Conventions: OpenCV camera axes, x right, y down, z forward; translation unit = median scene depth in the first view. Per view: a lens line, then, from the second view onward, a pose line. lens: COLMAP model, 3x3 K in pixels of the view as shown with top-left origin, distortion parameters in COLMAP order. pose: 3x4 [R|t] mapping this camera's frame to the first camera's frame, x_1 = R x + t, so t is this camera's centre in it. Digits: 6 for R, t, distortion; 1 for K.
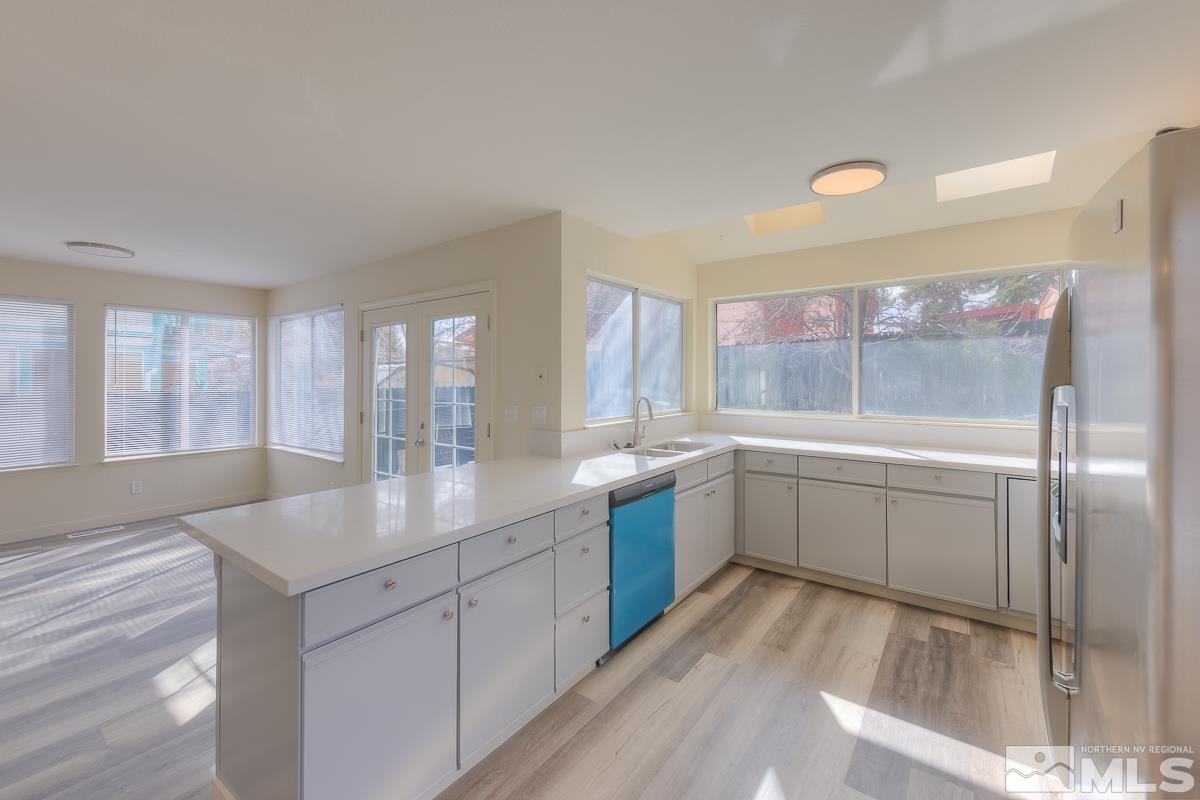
lens RADIAL K [[464.4, 0, 650.7], [0, 464.4, 379.1], [0, 0, 1]] dist [-0.000760, -0.000580]
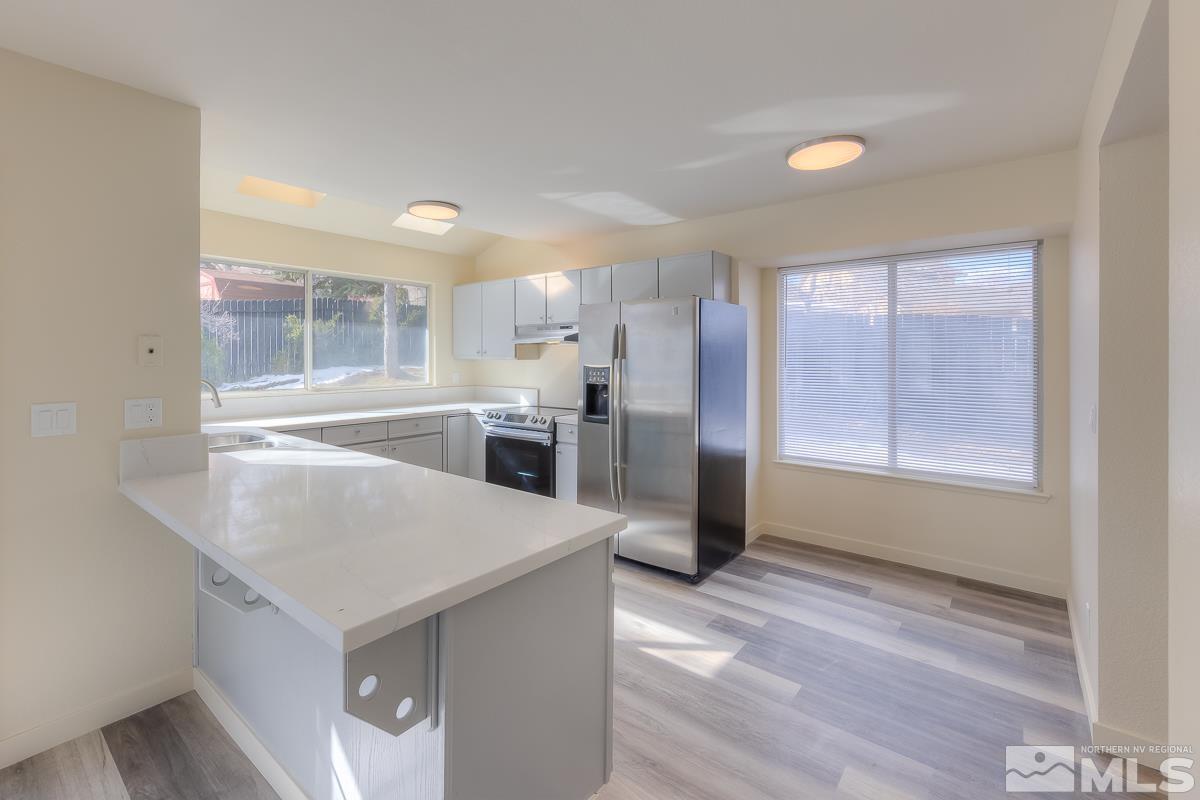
lens RADIAL K [[517.9, 0, 558.5], [0, 517.9, 362.9], [0, 0, 1]] dist [-0.001438, -0.000135]
pose [[0.142791, -0.012959, 0.989668, -0.762778], [-0.001159, 0.999911, 0.013260, 0.001163], [-0.989752, -0.003041, 0.142763, 0.292969]]
